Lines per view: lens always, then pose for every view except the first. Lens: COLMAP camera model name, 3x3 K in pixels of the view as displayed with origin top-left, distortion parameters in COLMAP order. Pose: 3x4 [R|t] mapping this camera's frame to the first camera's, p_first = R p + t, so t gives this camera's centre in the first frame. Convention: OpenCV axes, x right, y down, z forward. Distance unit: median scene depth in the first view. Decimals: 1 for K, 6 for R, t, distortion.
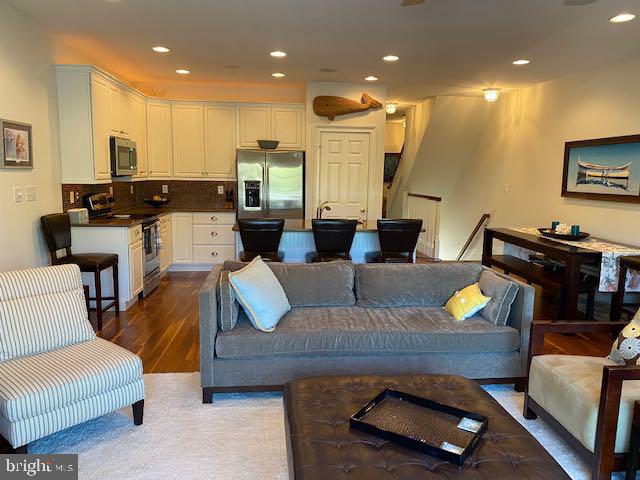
lens RADIAL K [[498.5, 0, 319.4], [0, 498.5, 241.6], [0, 0, 1]] dist [0.035551, -0.016862]
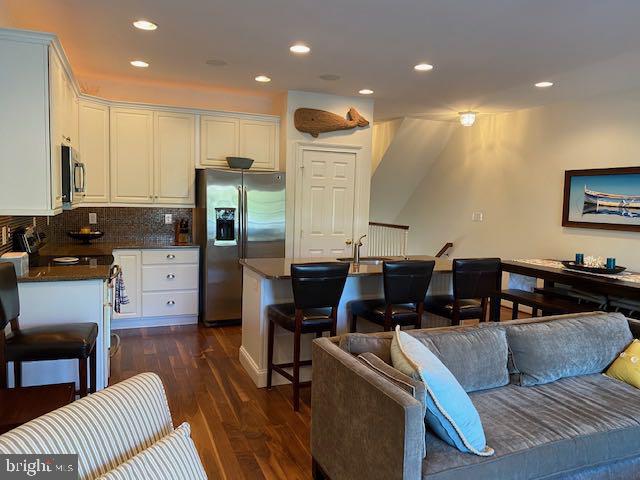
lens RADIAL K [[498.5, 0, 320.4], [0, 498.5, 237.2], [0, 0, 1]] dist [0.035551, -0.016862]
pose [[0.954017, -0.014293, 0.299412, -0.226062], [0.029893, 0.998420, -0.047588, -0.033071], [-0.298259, 0.054350, 0.952936, 0.200980]]
